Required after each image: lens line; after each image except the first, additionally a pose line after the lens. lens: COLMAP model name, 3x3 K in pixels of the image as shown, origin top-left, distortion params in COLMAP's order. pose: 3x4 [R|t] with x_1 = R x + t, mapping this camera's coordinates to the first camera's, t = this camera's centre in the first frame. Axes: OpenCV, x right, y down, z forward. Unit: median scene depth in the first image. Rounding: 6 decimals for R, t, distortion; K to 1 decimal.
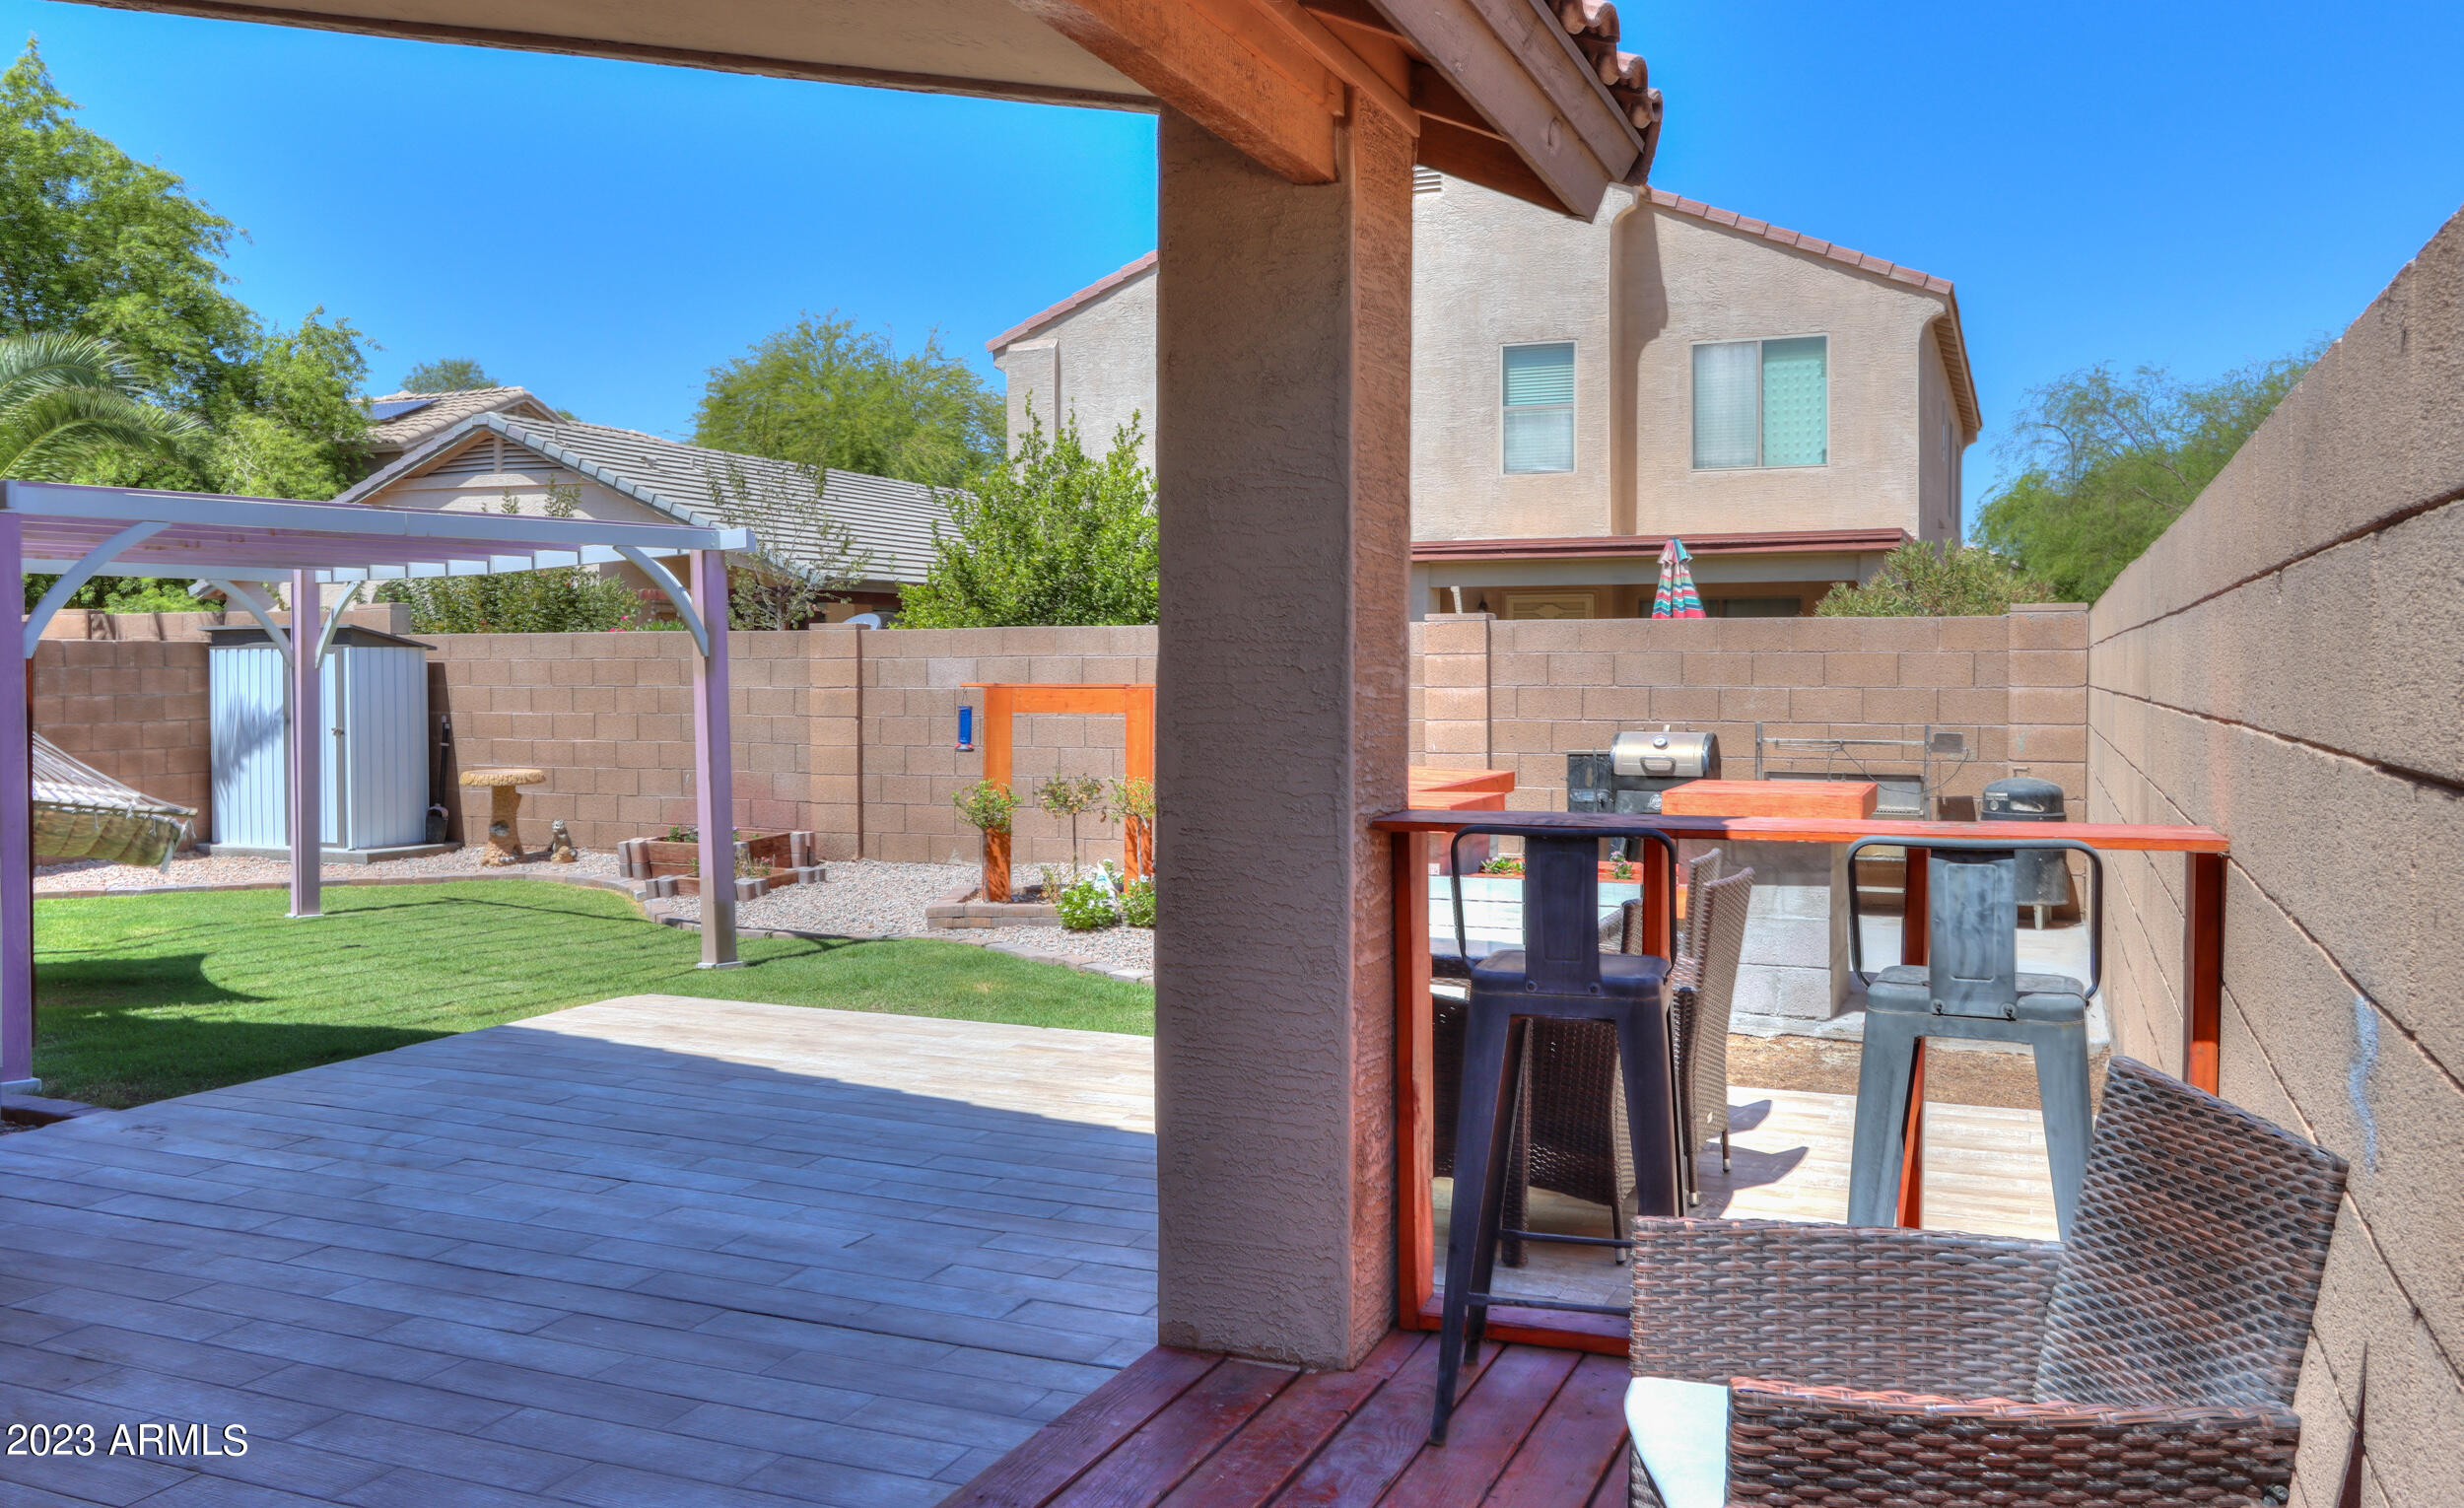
lens RADIAL K [[1926.4, 0, 1264.3], [0, 1926.4, 679.7], [0, 0, 1]] dist [-0.020497, 0.040749]
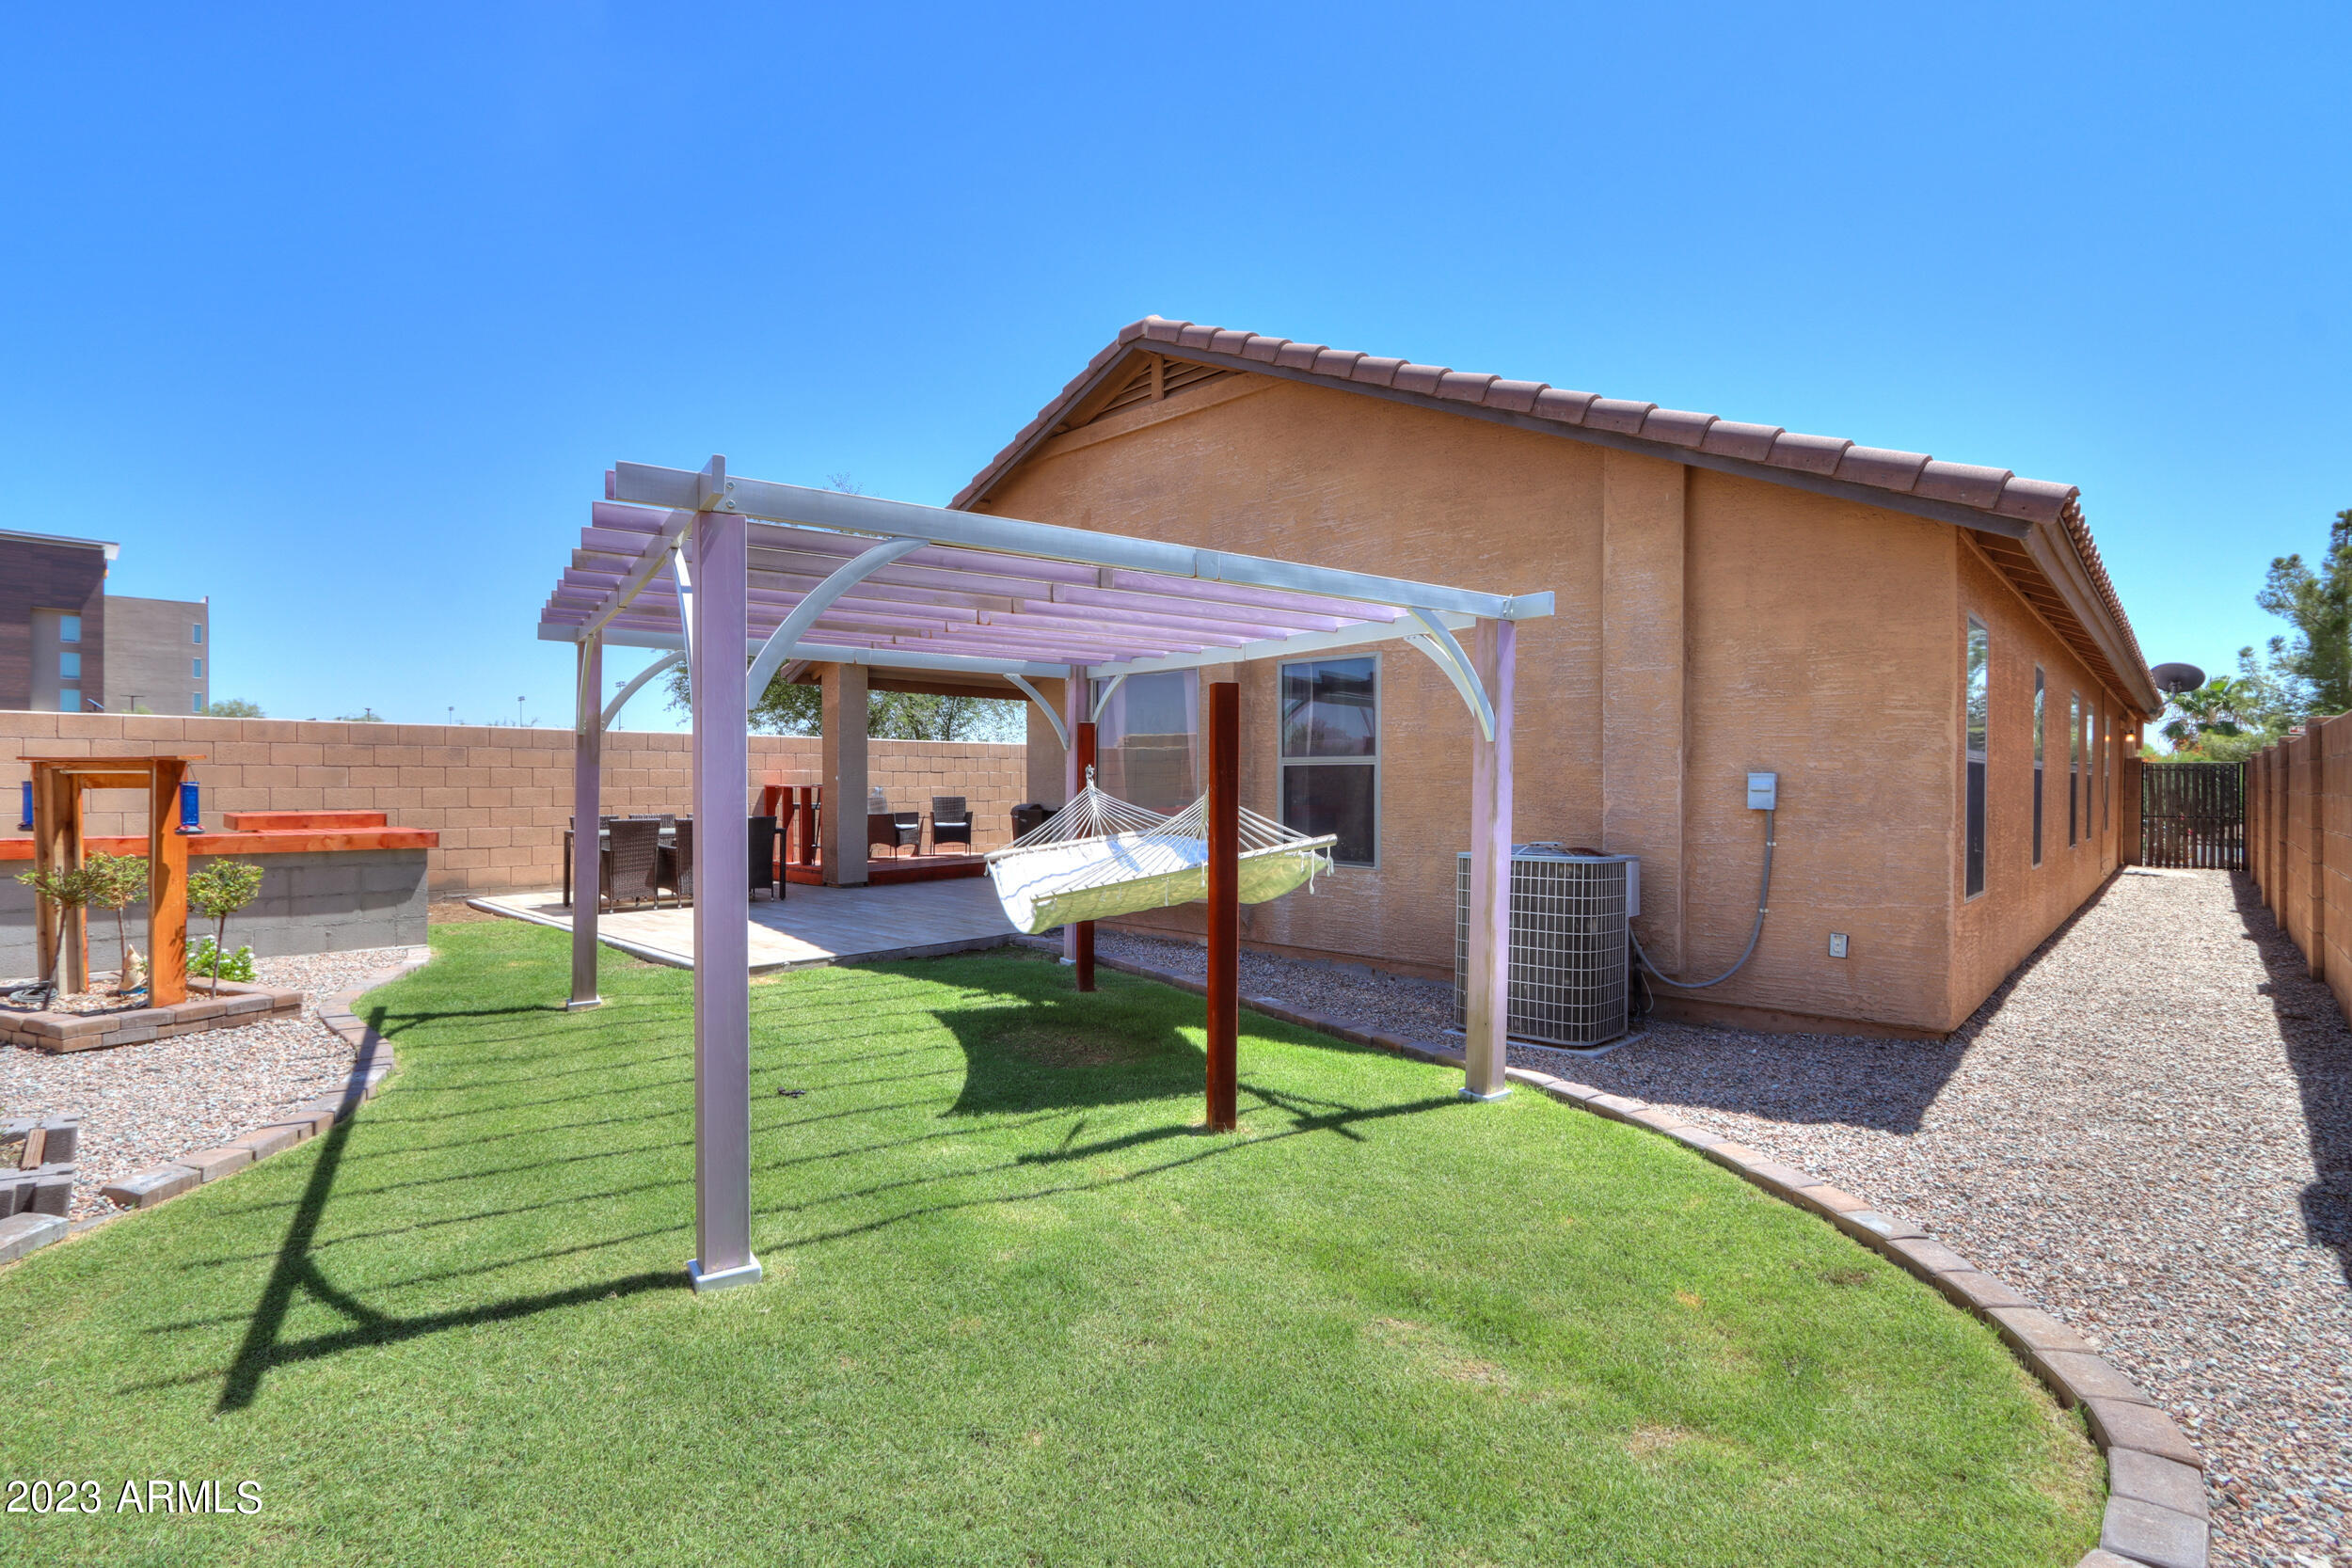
lens RADIAL K [[1086.4, 0, 1182.2], [0, 1086.4, 785.4], [0, 0, 1]] dist [-0.020072, 0.001128]
pose [[-0.935160, -0.007115, 0.354154, -0.567033], [-0.003434, 0.999933, 0.011019, 0.006376], [-0.354209, 0.009088, -0.935122, 0.985791]]
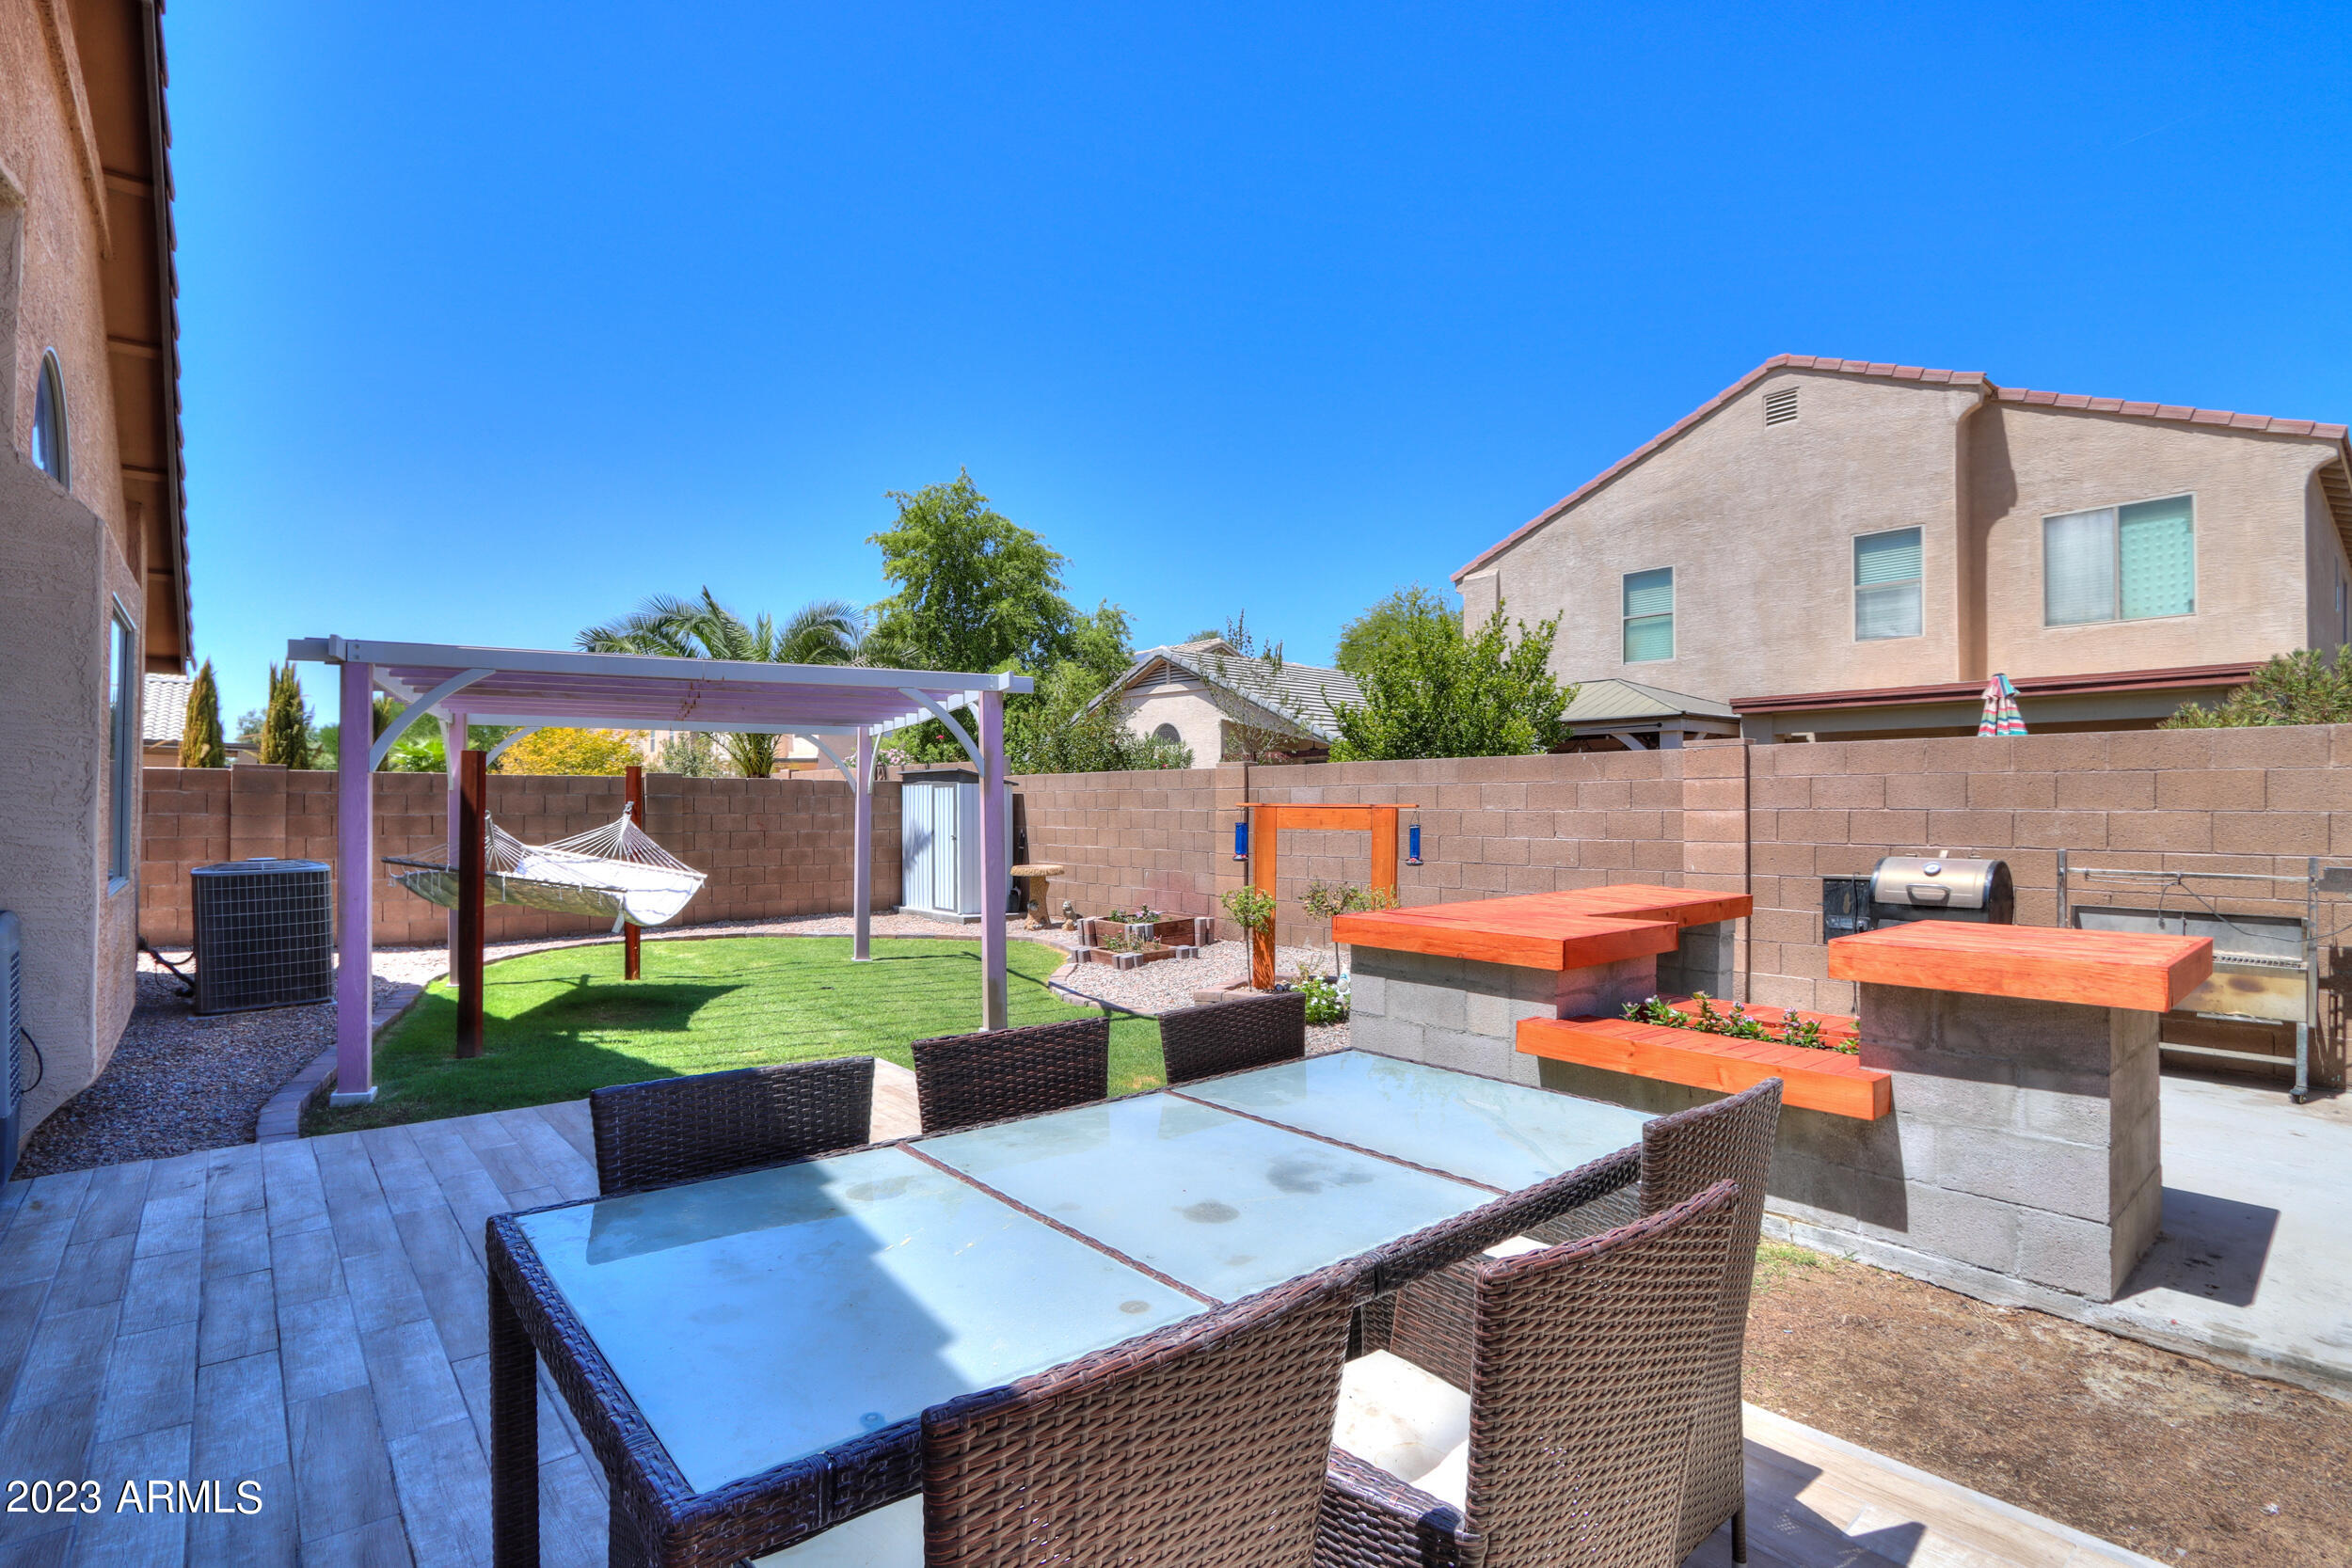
lens RADIAL K [[1120.7, 0, 1187.7], [0, 1120.7, 792.4], [0, 0, 1]] dist [-0.026811, 0.007276]
pose [[0.890785, -0.002860, -0.454415, 0.100737], [-0.006301, 0.999806, -0.018644, 0.006086], [0.454380, 0.019471, 0.890595, 0.281500]]
